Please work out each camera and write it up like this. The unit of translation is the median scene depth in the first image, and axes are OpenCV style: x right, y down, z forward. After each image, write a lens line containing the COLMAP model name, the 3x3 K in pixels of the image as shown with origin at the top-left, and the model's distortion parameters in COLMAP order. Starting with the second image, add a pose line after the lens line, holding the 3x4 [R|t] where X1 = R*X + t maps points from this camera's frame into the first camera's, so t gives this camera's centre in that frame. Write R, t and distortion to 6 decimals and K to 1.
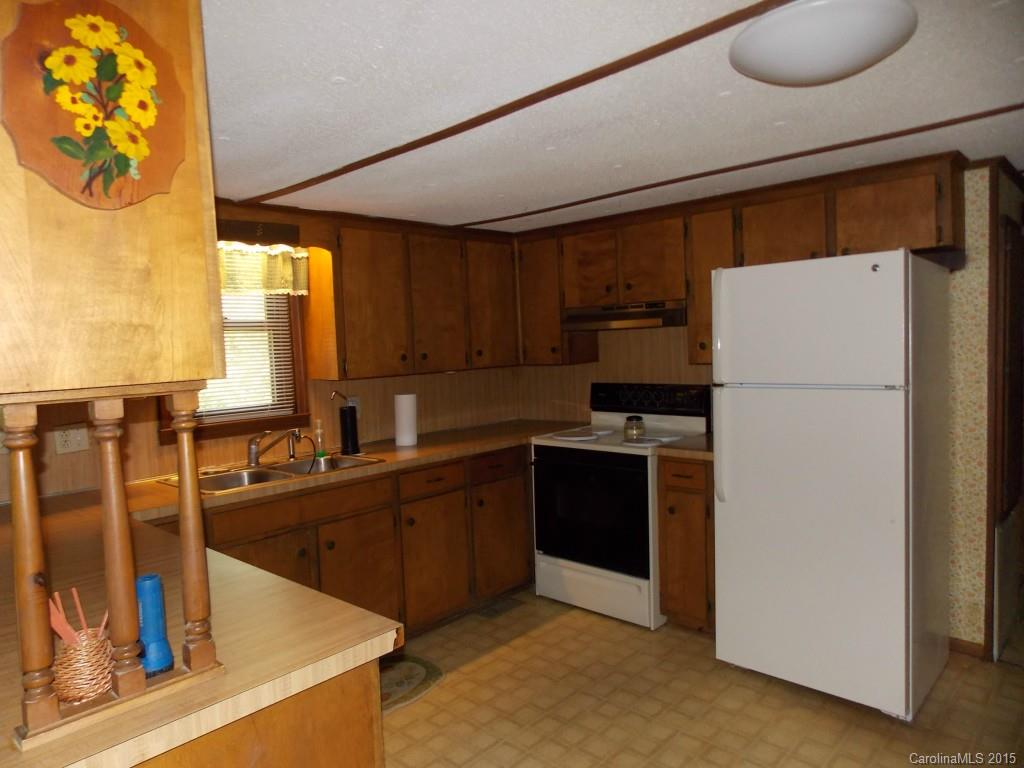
lens RADIAL K [[682.0, 0, 513.9], [0, 682.0, 385.7], [0, 0, 1]] dist [0.026834, -0.000925]
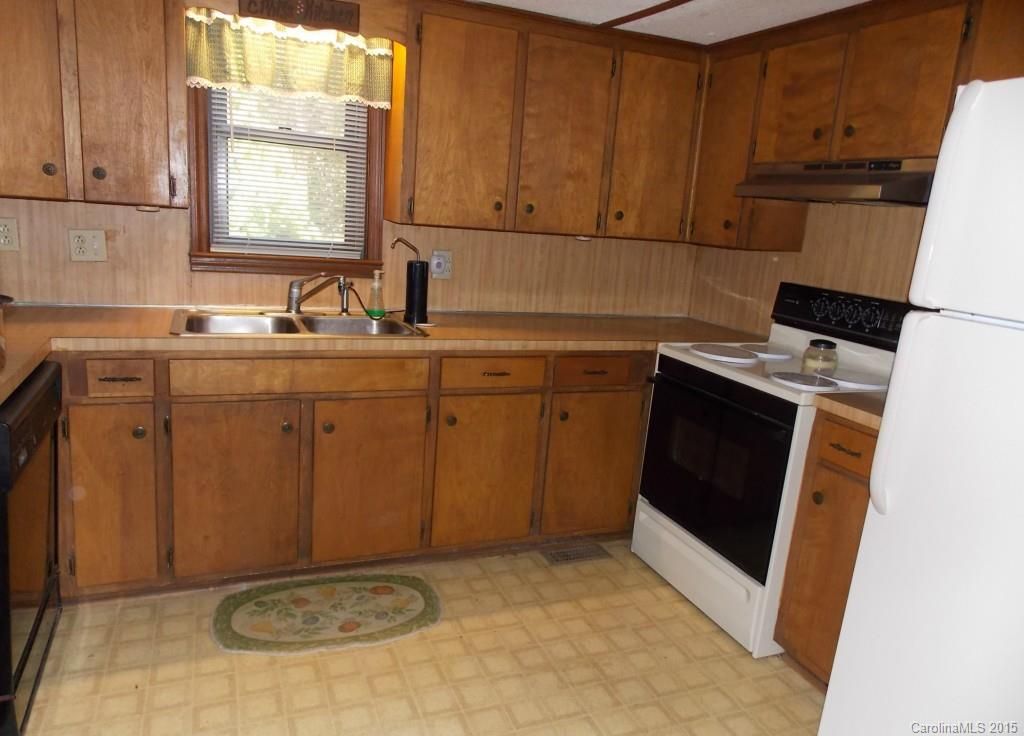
lens RADIAL K [[709.6, 0, 510.8], [0, 709.6, 364.9], [0, 0, 1]] dist [0.009666, 0.000703]
pose [[0.904383, 0.198160, -0.377921, 0.181799], [-0.142814, 0.975121, 0.169537, -0.005624], [0.402114, -0.099354, 0.910183, 0.282782]]
